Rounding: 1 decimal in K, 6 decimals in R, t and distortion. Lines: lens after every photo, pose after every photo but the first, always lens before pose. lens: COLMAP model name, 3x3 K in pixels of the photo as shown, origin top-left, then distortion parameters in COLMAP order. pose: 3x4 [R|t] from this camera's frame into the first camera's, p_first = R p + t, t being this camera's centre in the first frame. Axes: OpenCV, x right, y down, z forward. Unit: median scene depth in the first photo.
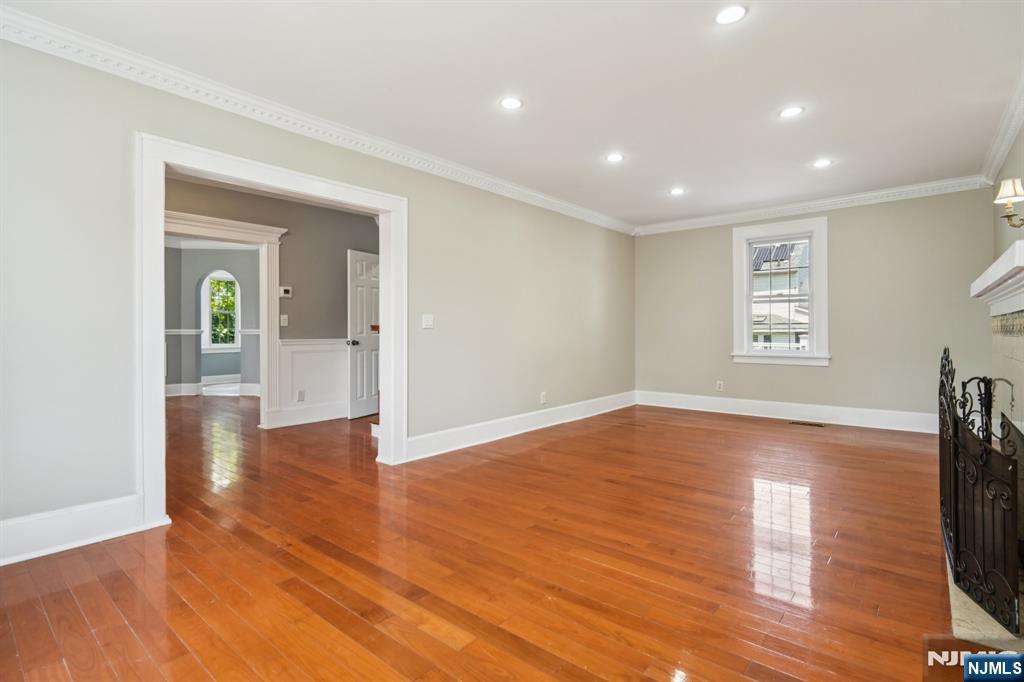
lens RADIAL K [[485.1, 0, 505.2], [0, 485.1, 335.5], [0, 0, 1]] dist [-0.003971, -0.000311]
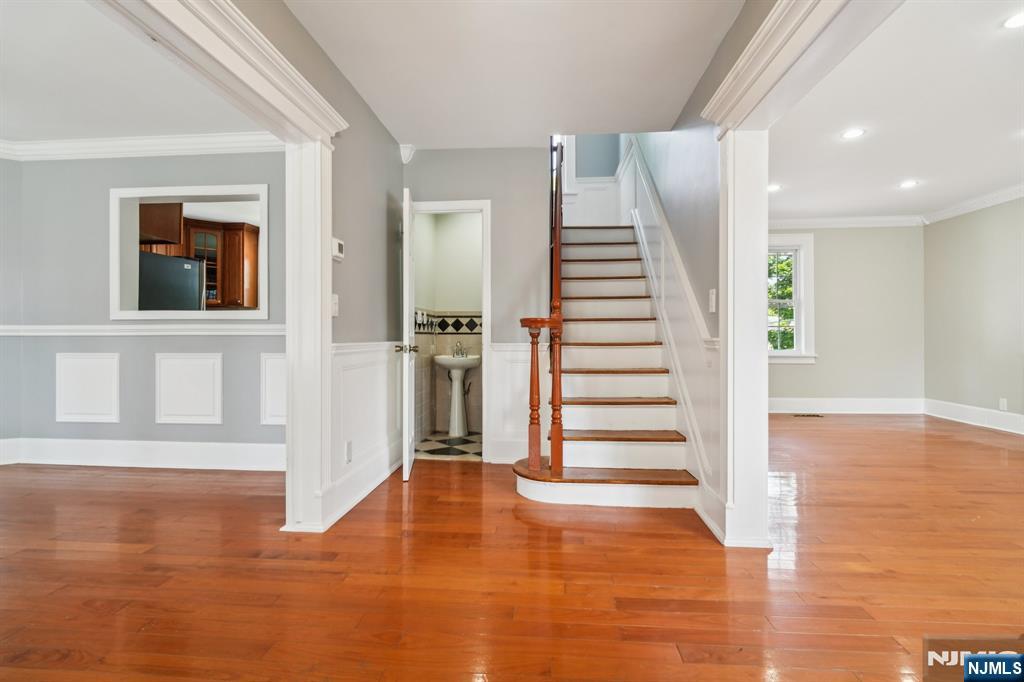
lens RADIAL K [[485.1, 0, 510.1], [0, 485.1, 333.8], [0, 0, 1]] dist [-0.003971, -0.000311]
pose [[0.813266, 0.005420, 0.581867, -0.594540], [0.002616, 0.999912, -0.012971, 0.005951], [-0.581886, 0.012071, 0.813181, 0.483893]]
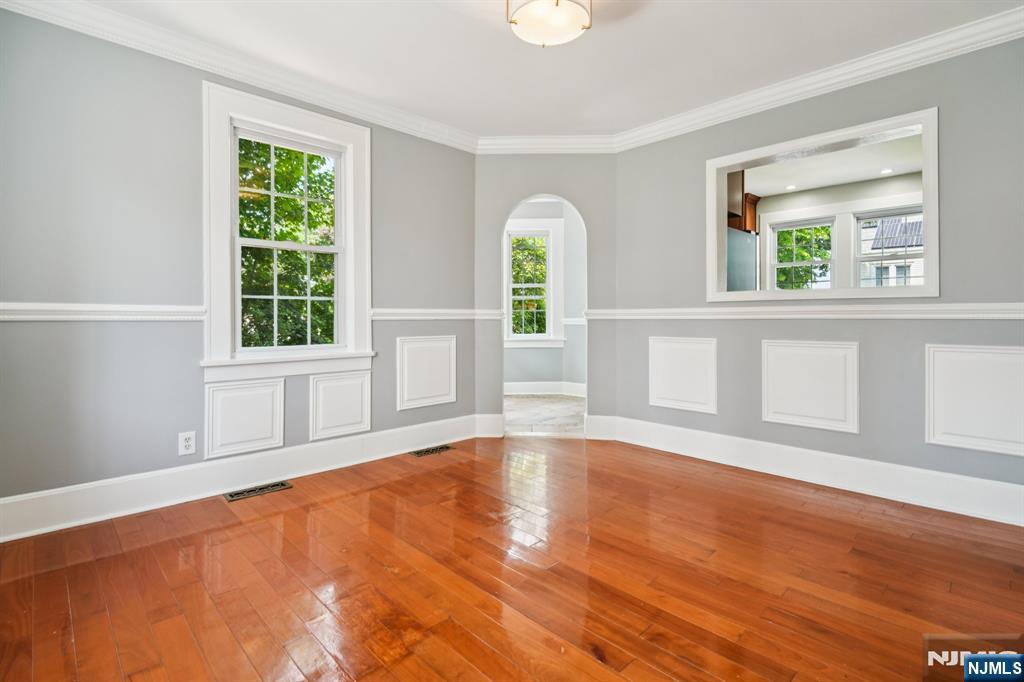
lens RADIAL K [[485.1, 0, 513.5], [0, 485.1, 320.1], [0, 0, 1]] dist [-0.003971, -0.000311]
pose [[0.995078, 0.000375, -0.099099, -0.915445], [-0.000557, 0.999998, -0.001814, -0.000977], [0.099098, 0.001860, 0.995076, 0.773410]]
